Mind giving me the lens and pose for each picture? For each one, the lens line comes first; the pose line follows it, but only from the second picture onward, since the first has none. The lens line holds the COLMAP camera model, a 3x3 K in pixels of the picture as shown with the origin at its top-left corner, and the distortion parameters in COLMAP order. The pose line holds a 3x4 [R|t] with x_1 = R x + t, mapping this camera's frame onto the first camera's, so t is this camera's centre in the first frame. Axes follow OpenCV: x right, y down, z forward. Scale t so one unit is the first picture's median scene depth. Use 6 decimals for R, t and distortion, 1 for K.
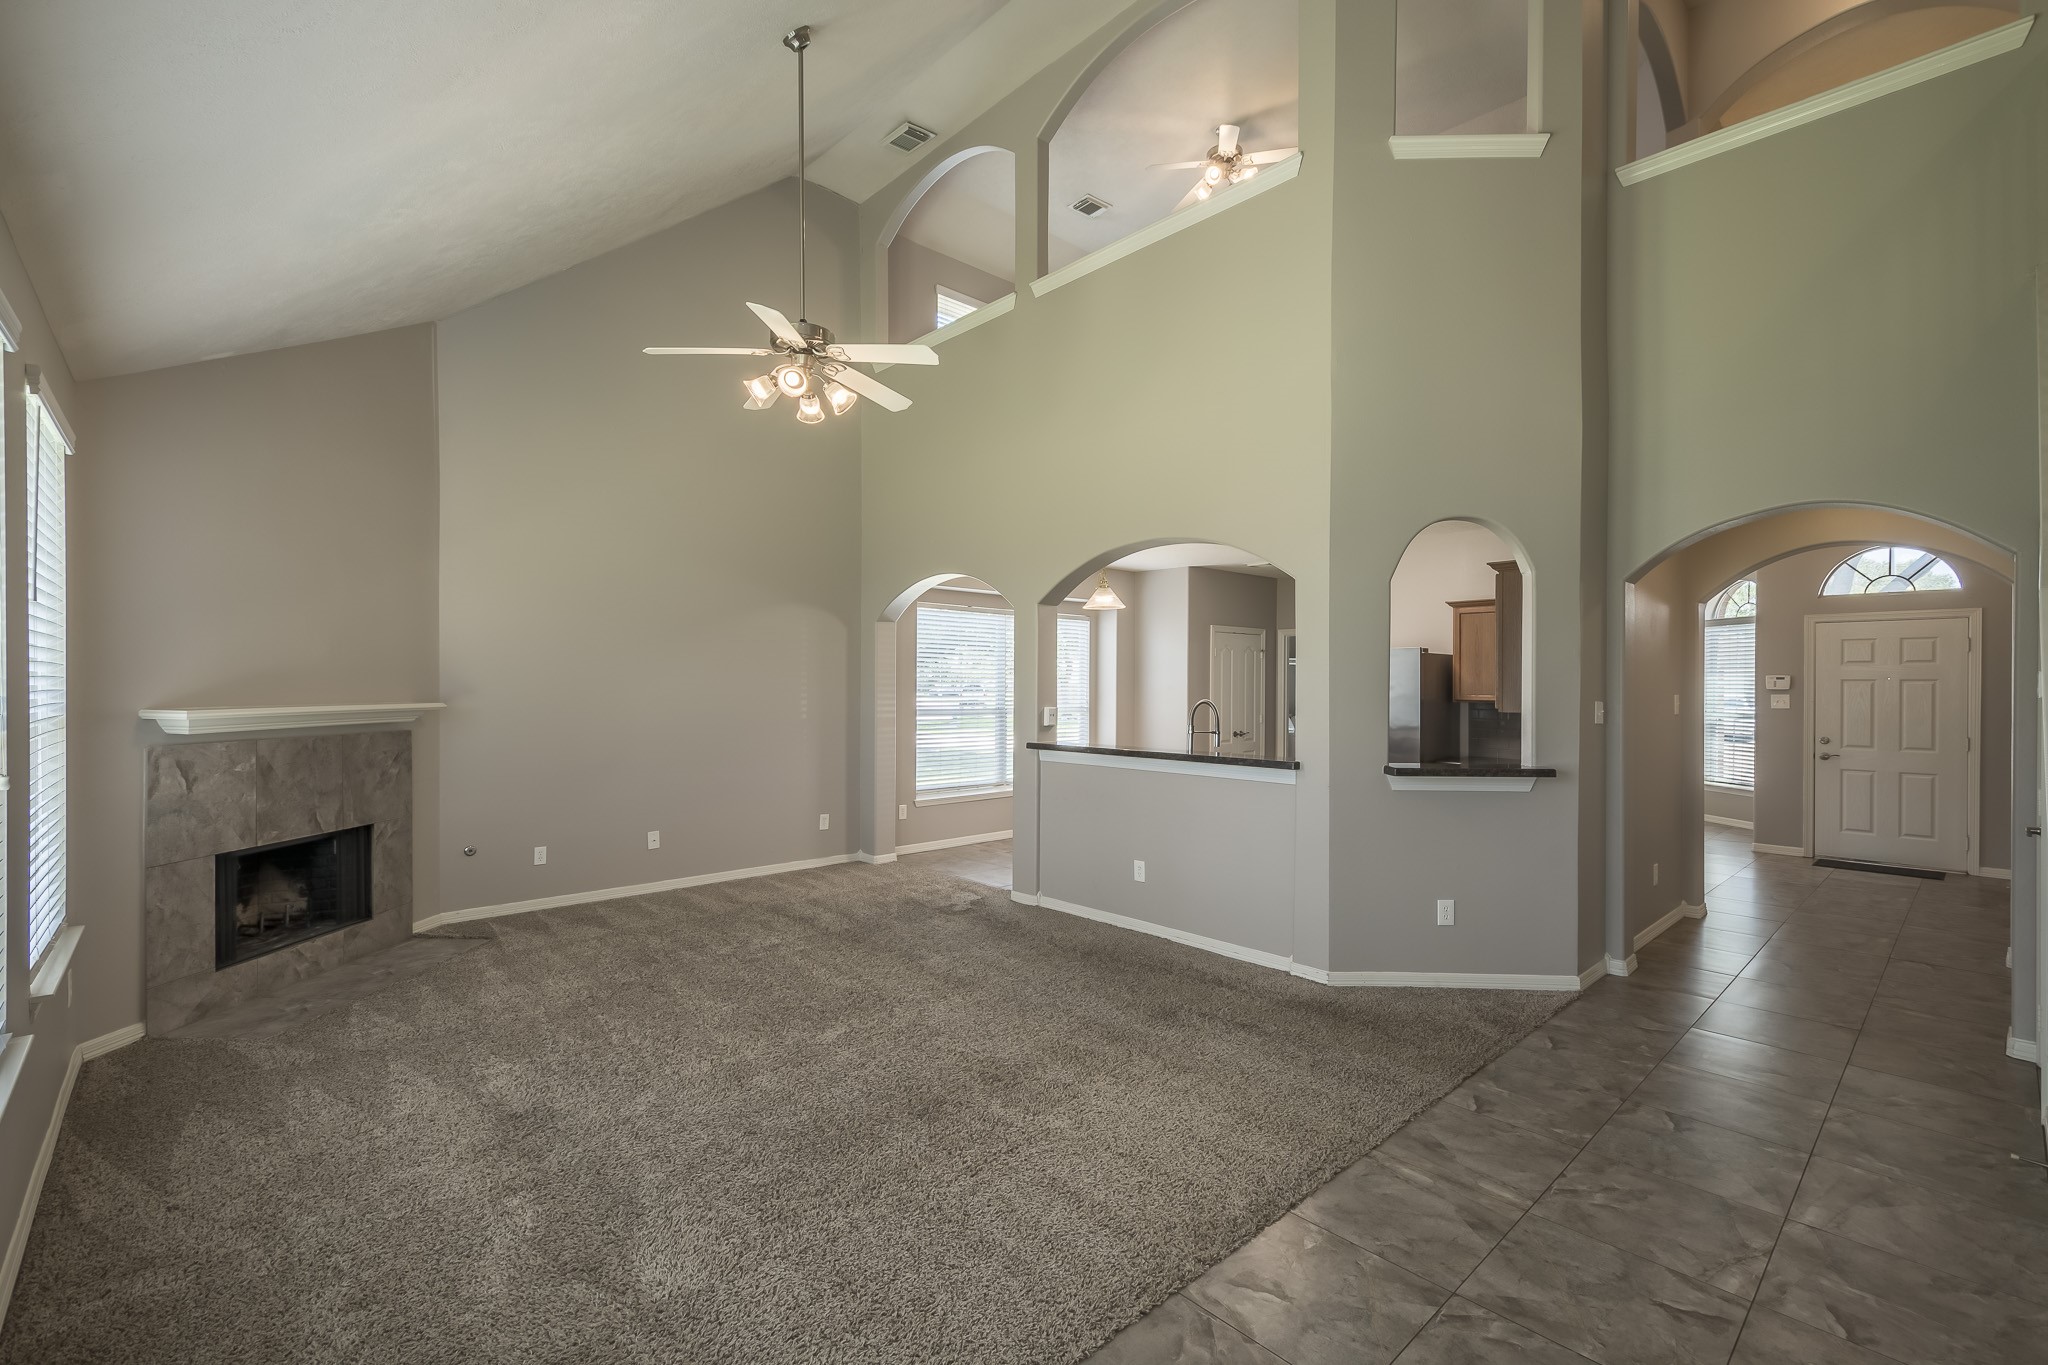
lens RADIAL K [[888.0, 0, 1031.9], [0, 888.0, 686.3], [0, 0, 1]] dist [0.004045, -0.000010]
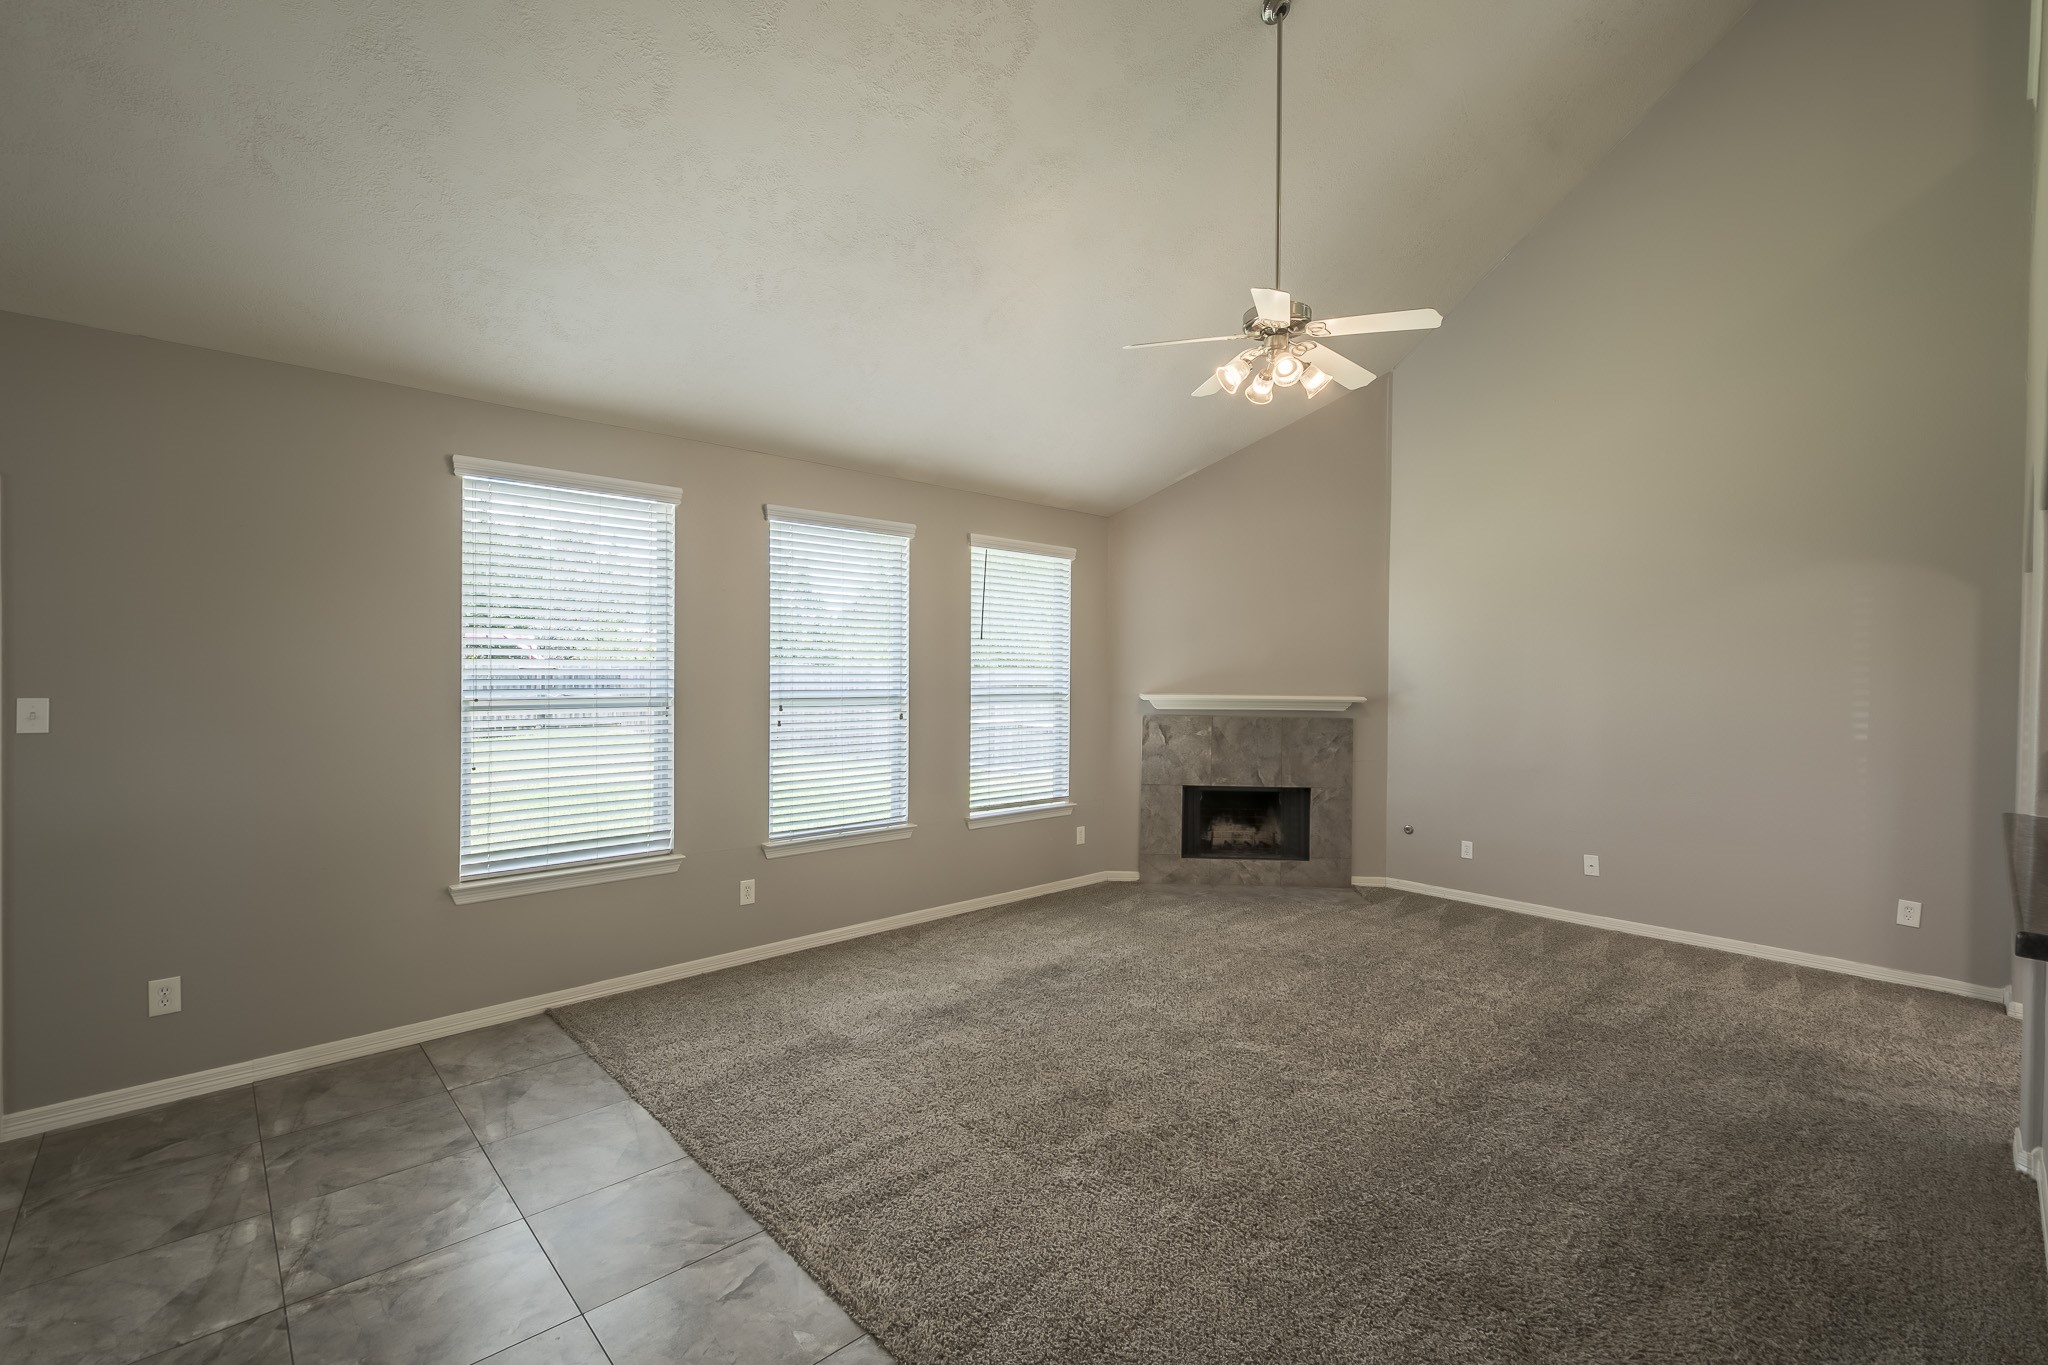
lens RADIAL K [[888.0, 0, 1031.9], [0, 888.0, 686.3], [0, 0, 1]] dist [0.004045, -0.000010]
pose [[0.002864, 0.010578, -0.999940, 0.642642], [-0.012743, 0.999863, 0.010540, -0.003237], [0.999915, 0.012712, 0.002999, 0.673502]]
